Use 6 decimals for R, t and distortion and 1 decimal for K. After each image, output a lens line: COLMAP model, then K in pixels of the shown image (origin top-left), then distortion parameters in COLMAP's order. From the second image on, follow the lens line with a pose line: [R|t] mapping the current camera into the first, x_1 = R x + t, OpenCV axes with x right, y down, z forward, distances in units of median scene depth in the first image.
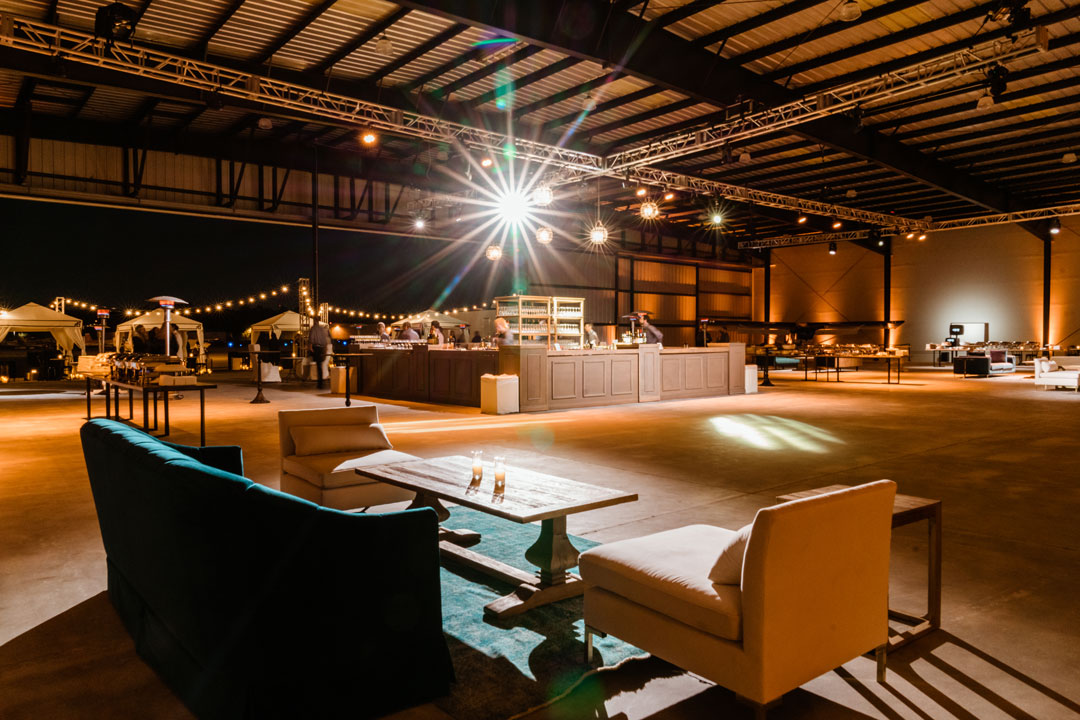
lens RADIAL K [[733.0, 0, 542.6], [0, 733.0, 358.4], [0, 0, 1]] dist [0.001881, 0.000384]
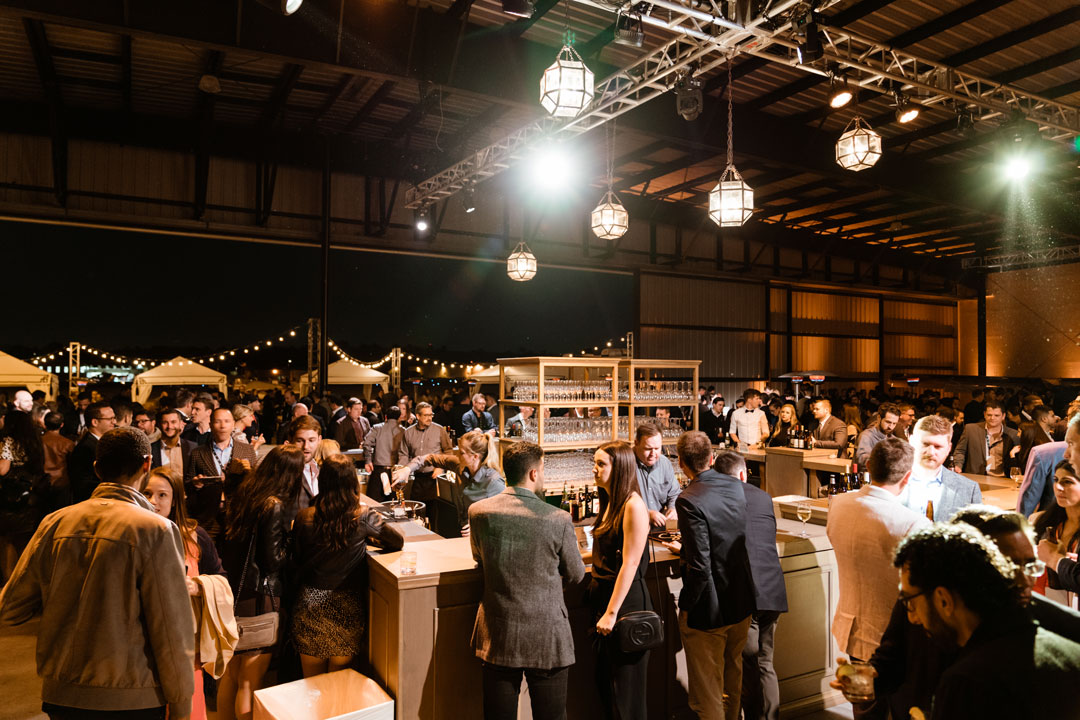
lens RADIAL K [[715.3, 0, 540.8], [0, 715.3, 358.8], [0, 0, 1]] dist [-0.005861, -0.003305]
pose [[0.979496, 0.005374, -0.201394, 0.022526], [-0.015207, 0.998764, -0.047311, -0.027755], [0.200891, 0.049403, 0.978367, 0.250377]]
